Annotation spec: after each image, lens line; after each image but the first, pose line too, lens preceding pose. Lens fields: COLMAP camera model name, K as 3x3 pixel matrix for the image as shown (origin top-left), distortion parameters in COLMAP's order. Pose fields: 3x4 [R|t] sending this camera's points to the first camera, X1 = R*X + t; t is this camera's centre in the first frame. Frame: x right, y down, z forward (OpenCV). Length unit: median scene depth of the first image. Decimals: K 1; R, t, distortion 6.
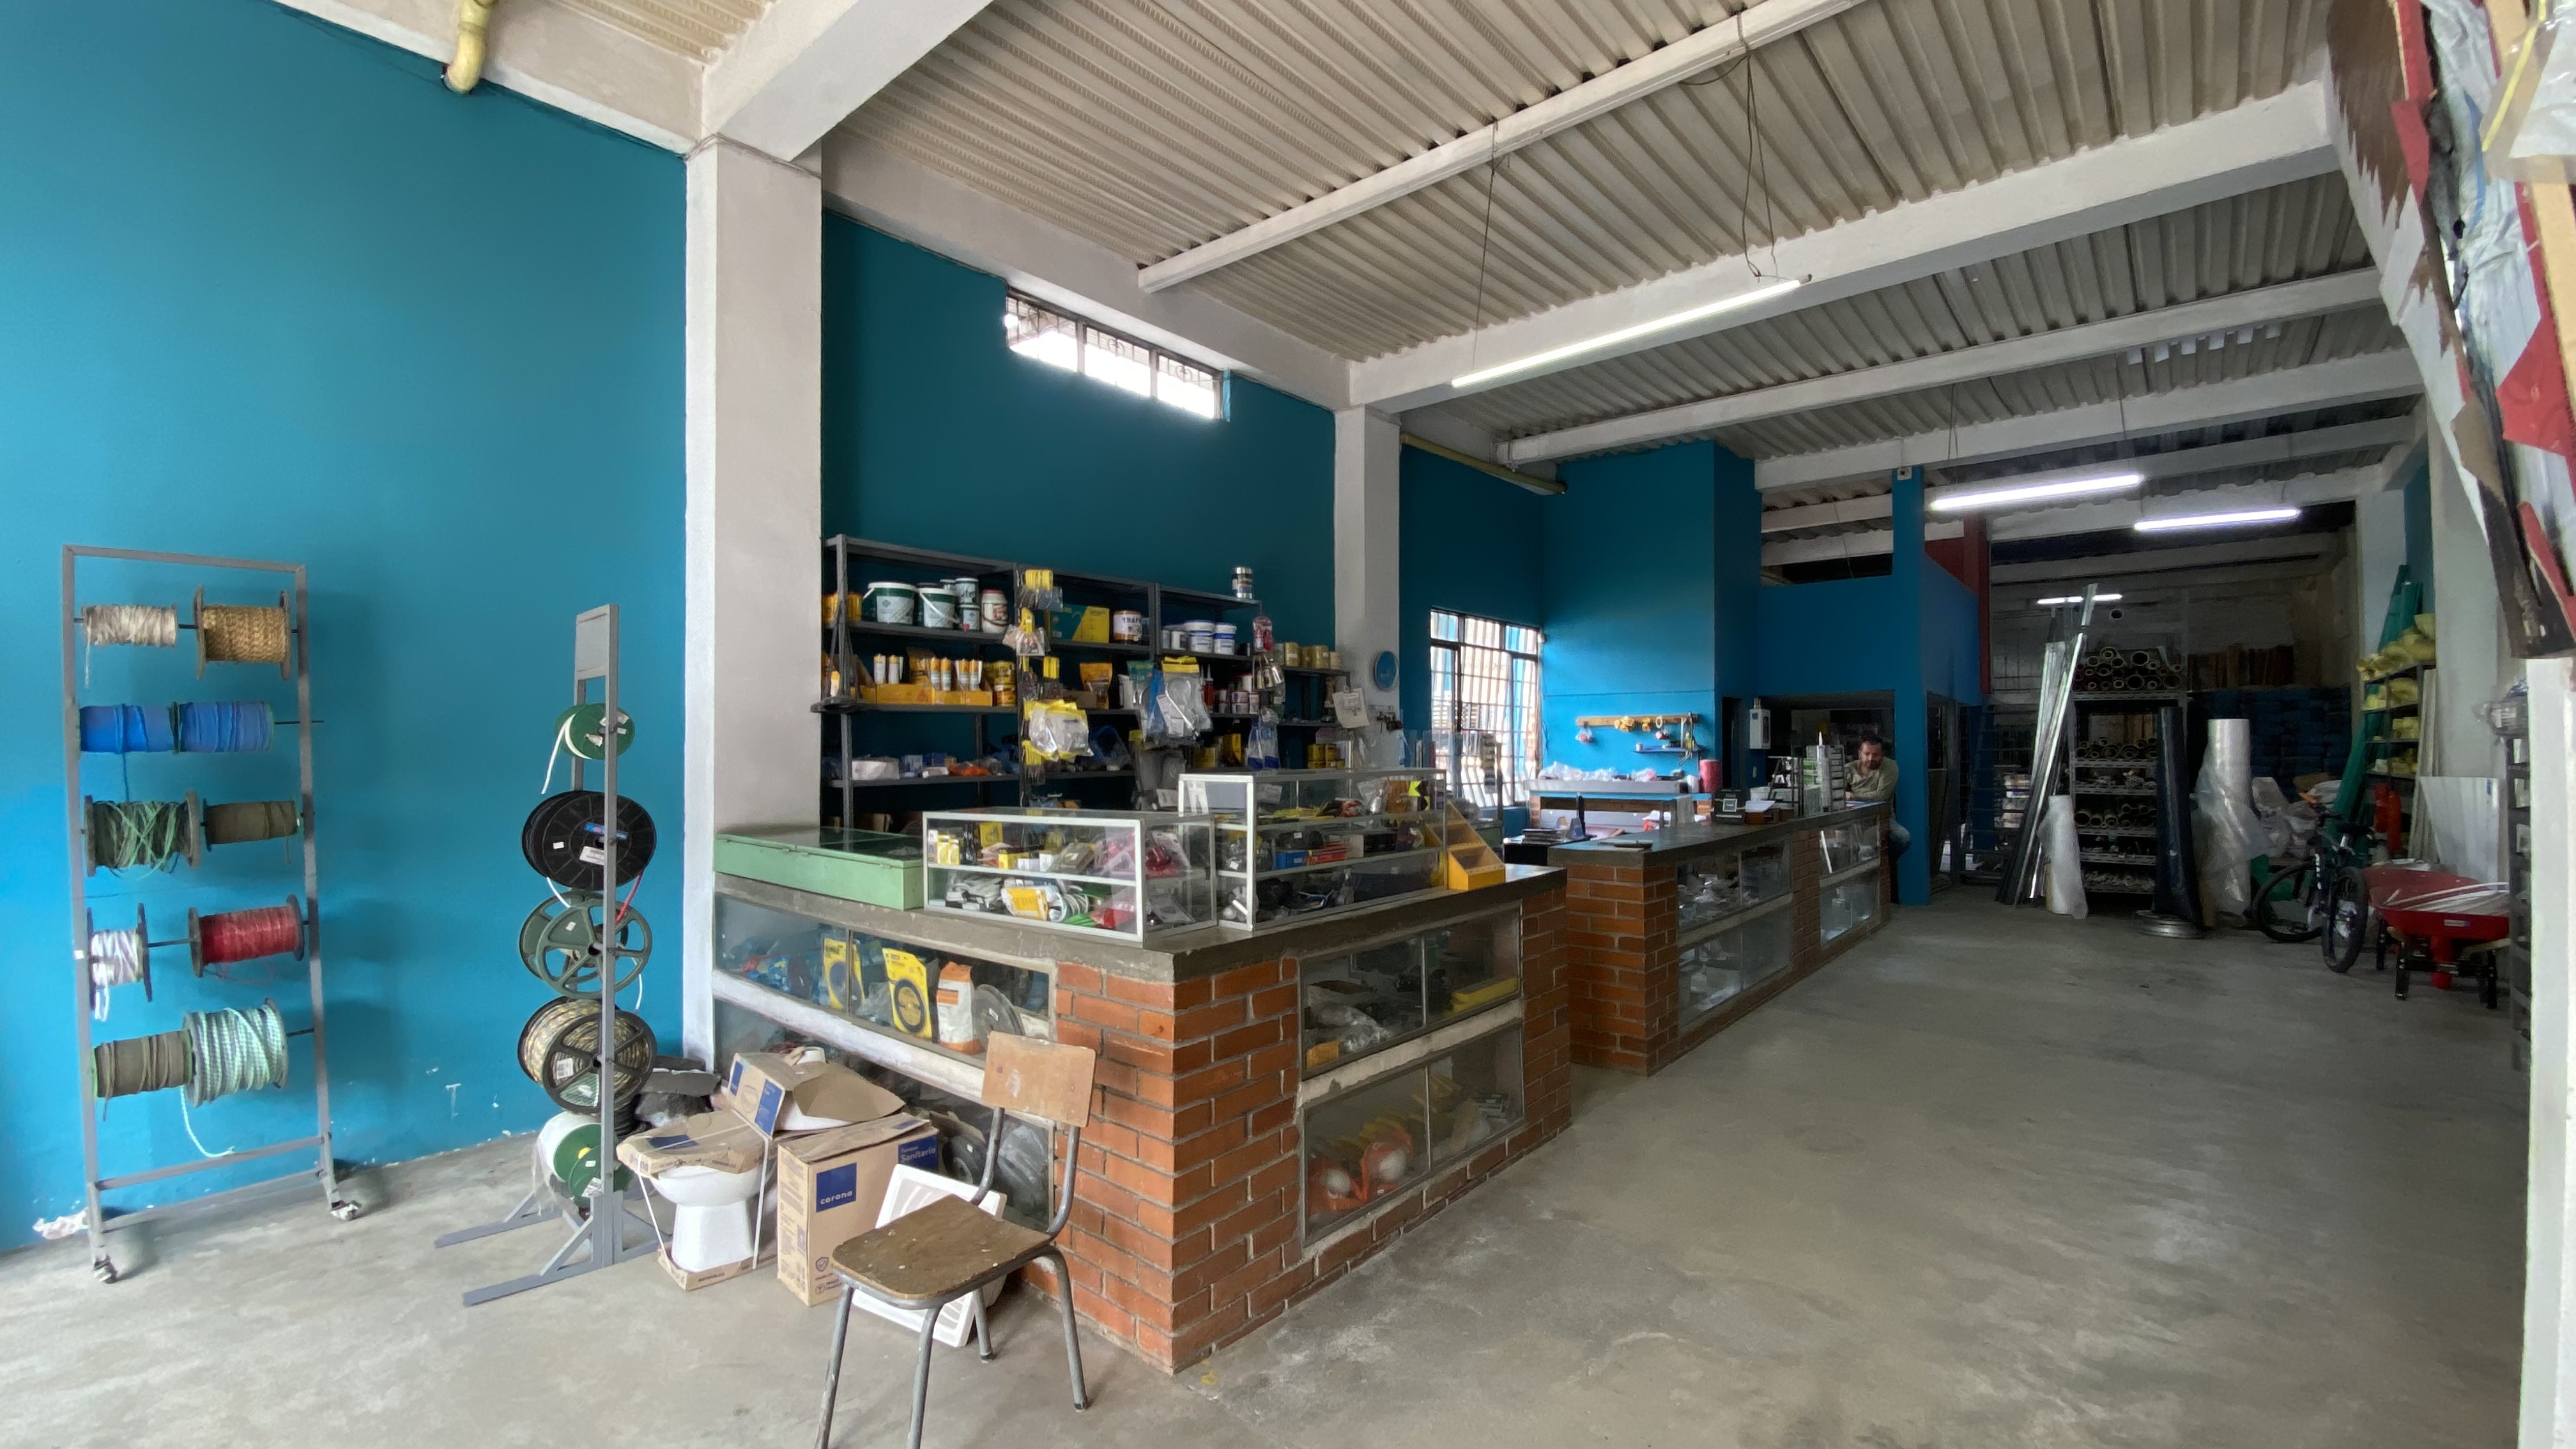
lens RADIAL K [[1039.5, 0, 1291.6], [0, 1039.5, 735.5], [0, 0, 1]] dist [0.023628, -0.021963]
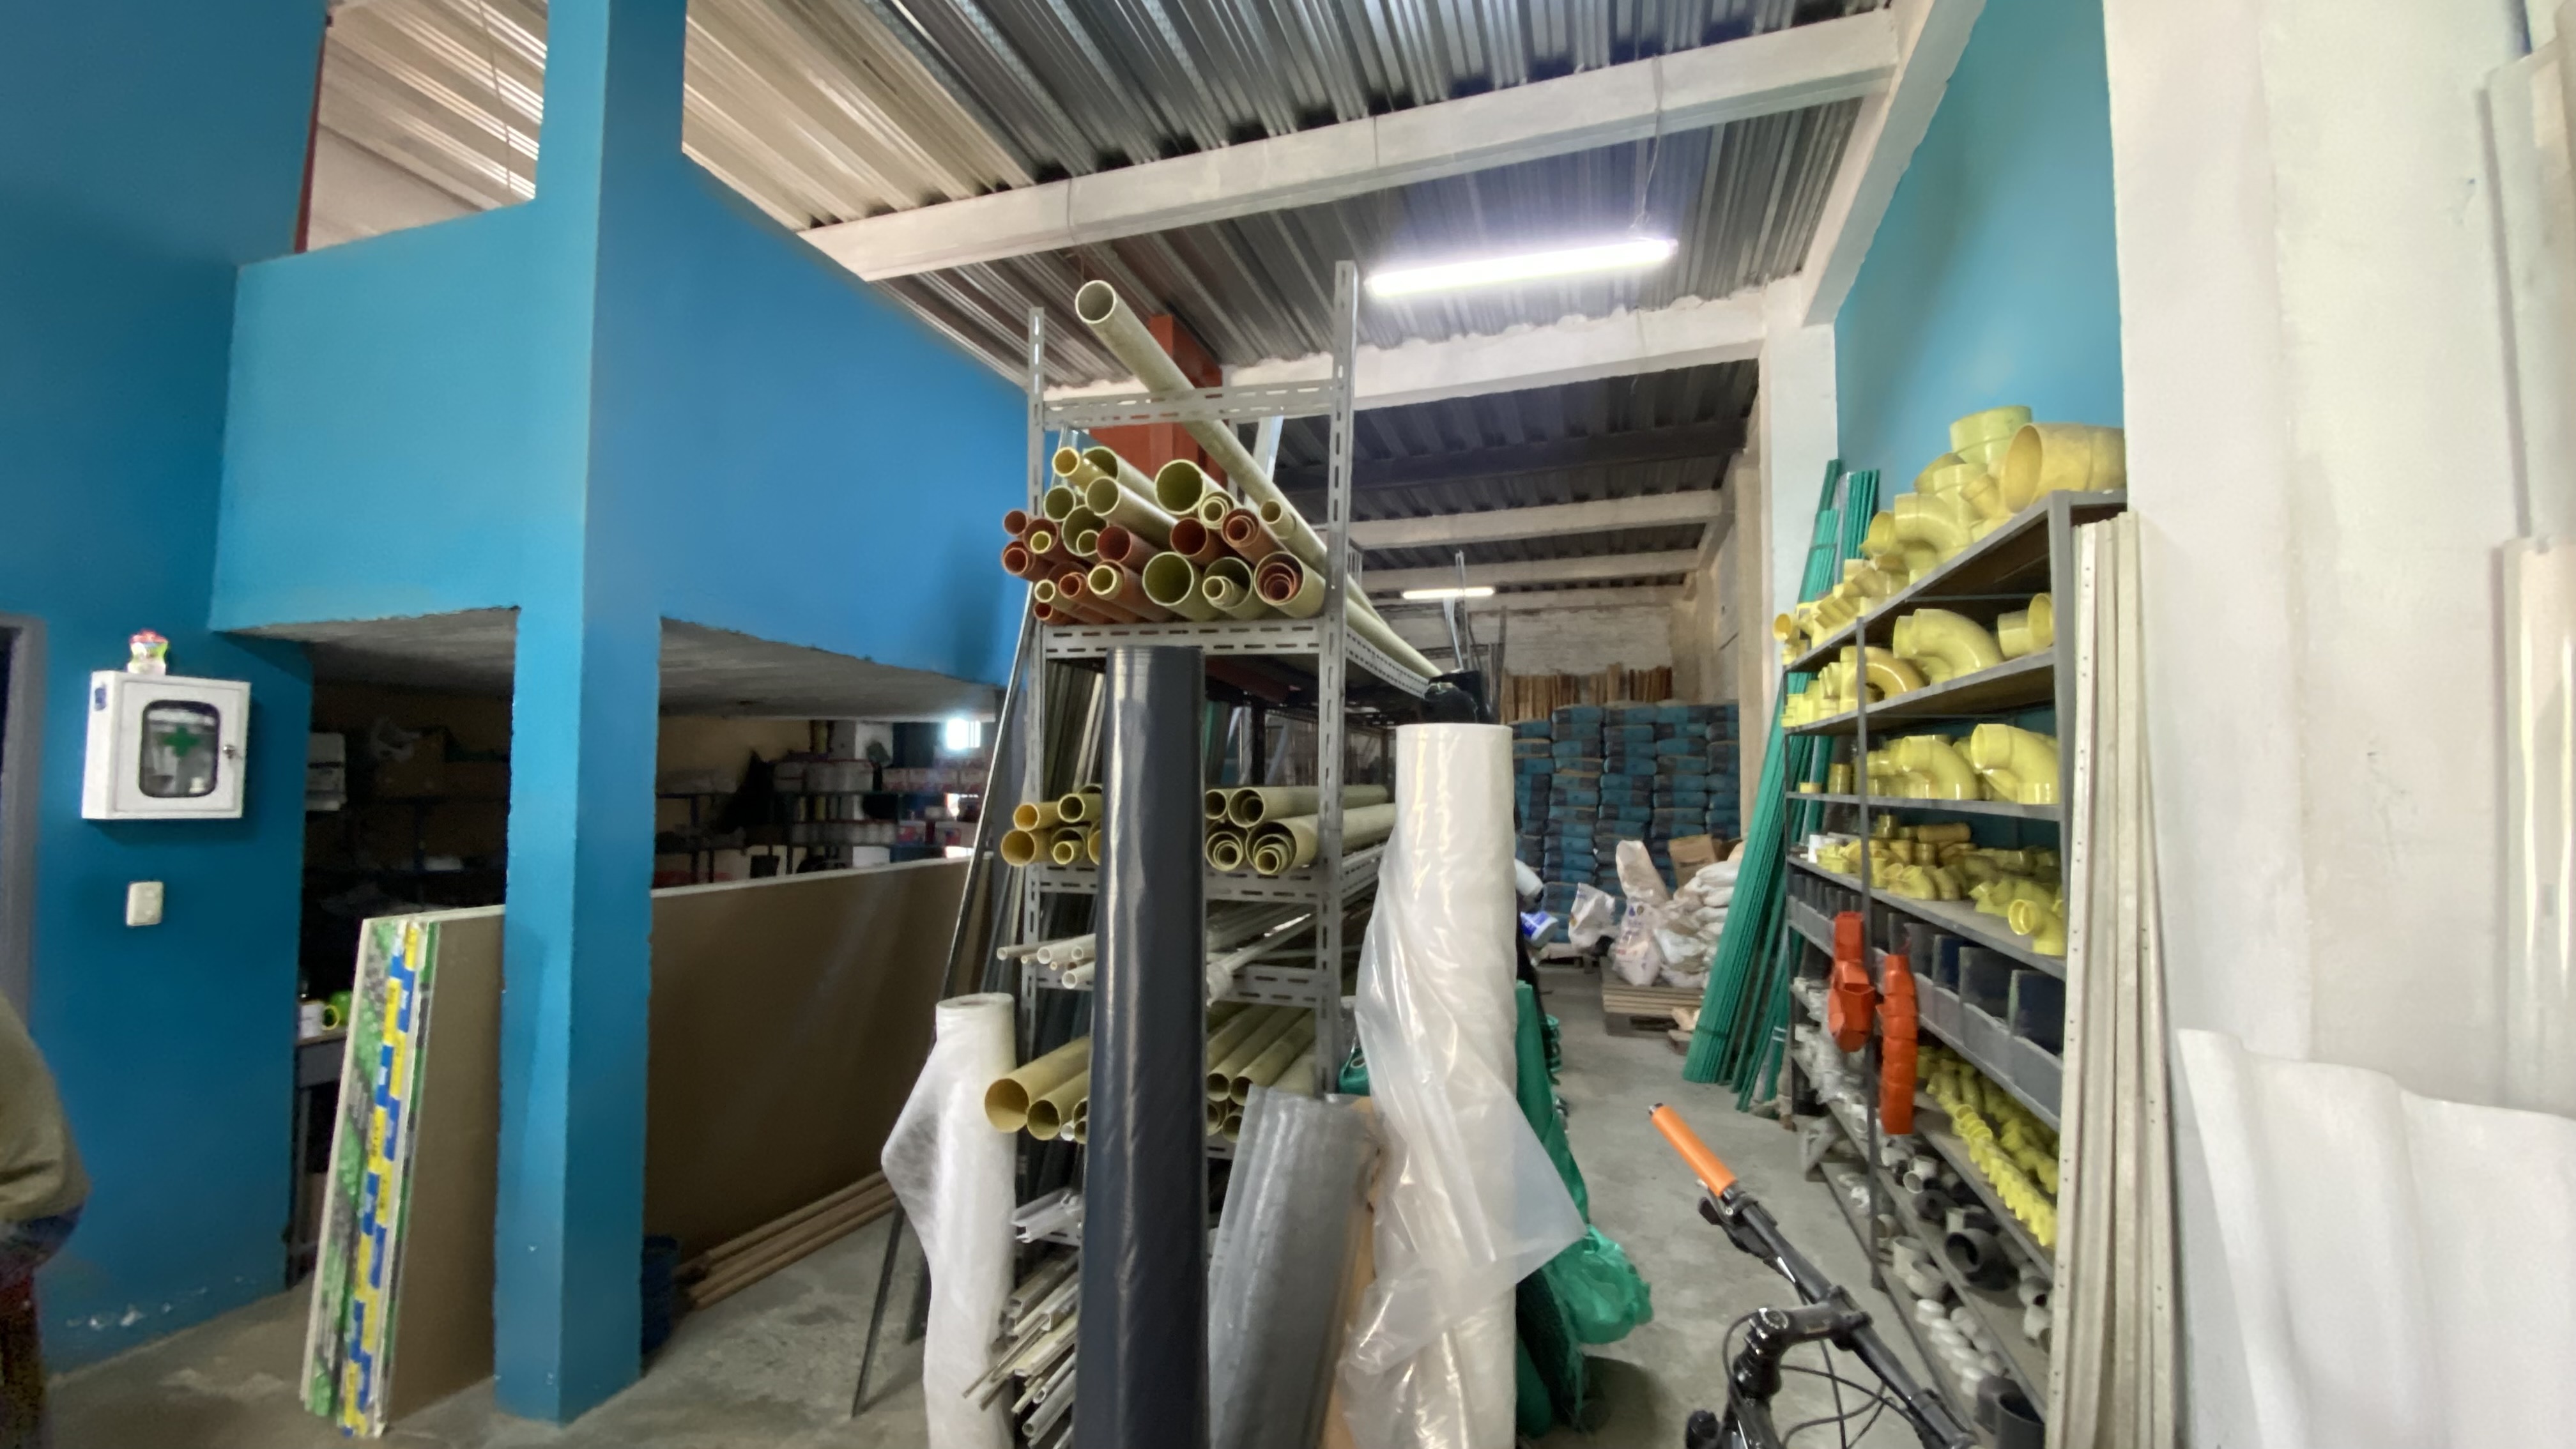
lens RADIAL K [[1013.8, 0, 1277.6], [0, 1013.8, 727.2], [0, 0, 1]] dist [0.048675, -0.035864]
pose [[0.923914, 0.027671, 0.381597, 0.748954], [-0.013717, 0.999136, -0.039238, -0.003748], [-0.382353, 0.031018, 0.923495, 0.768128]]
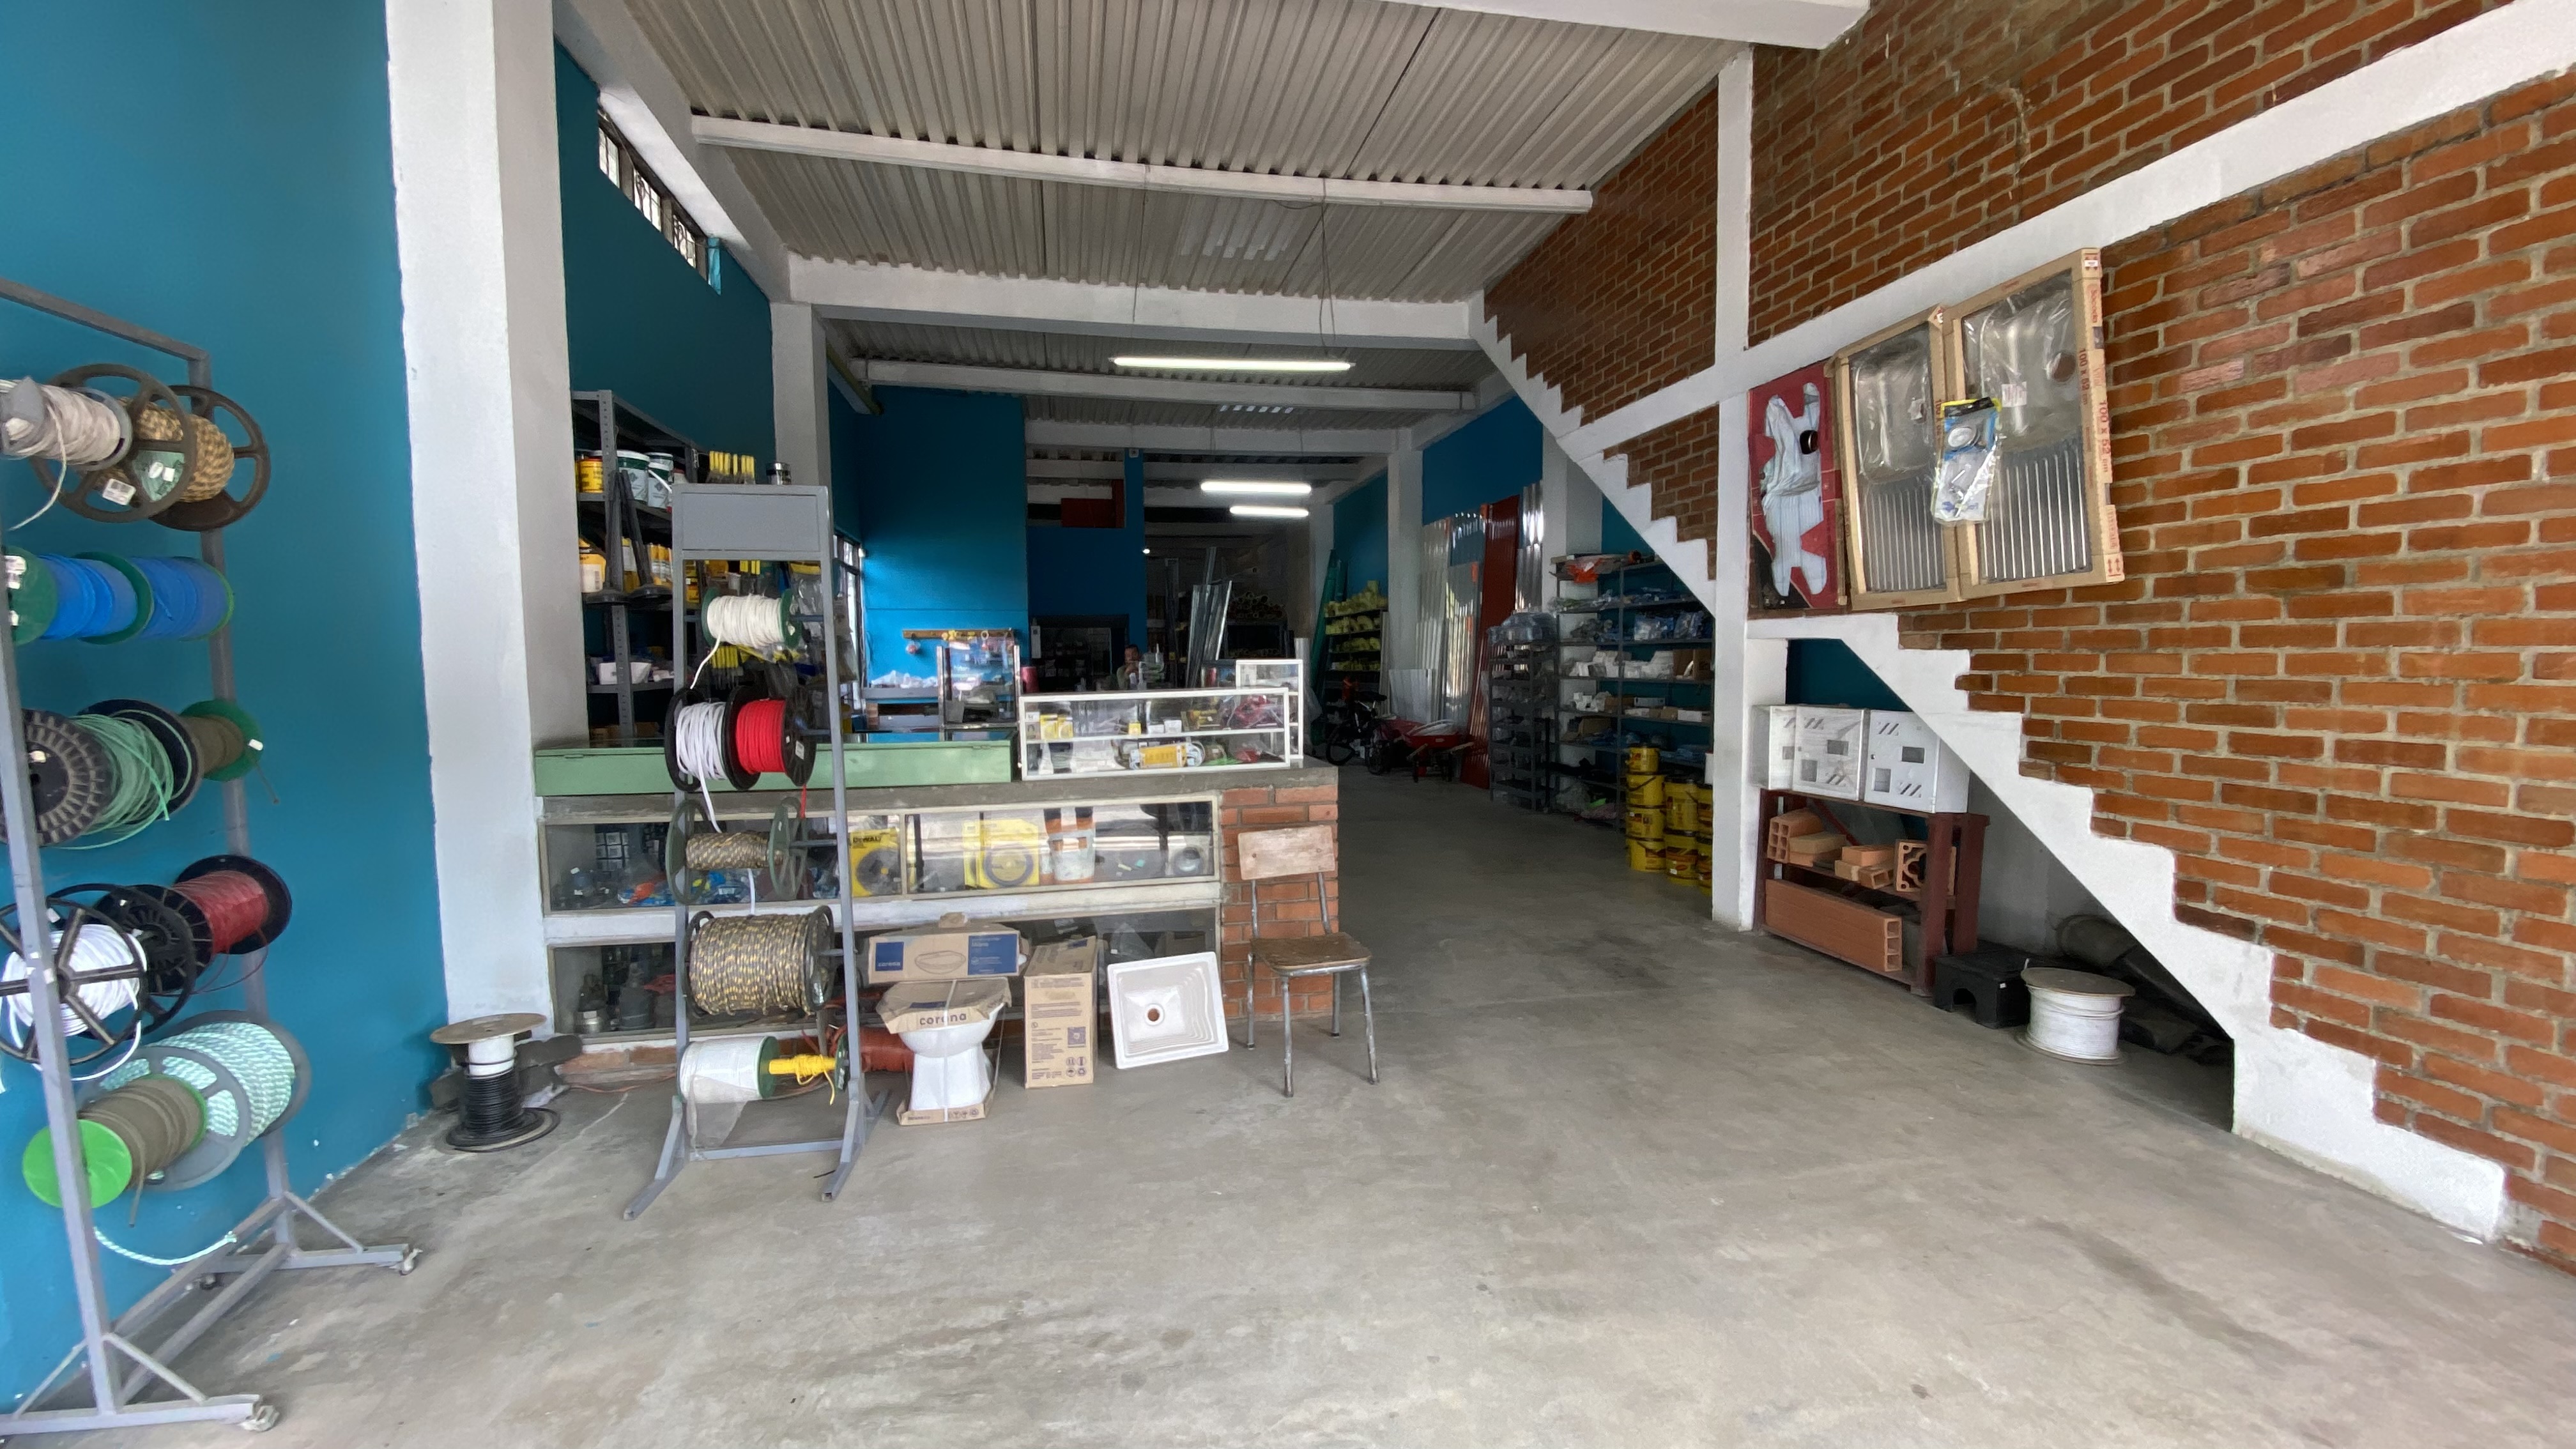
lens RADIAL K [[1039.5, 0, 1291.6], [0, 1039.5, 735.5], [0, 0, 1]] dist [0.023628, -0.021963]
pose [[0.598117, -0.063584, 0.798882, -0.427385], [0.001243, 0.996920, 0.078415, 0.010176], [-0.801408, -0.045908, 0.596354, 0.026295]]
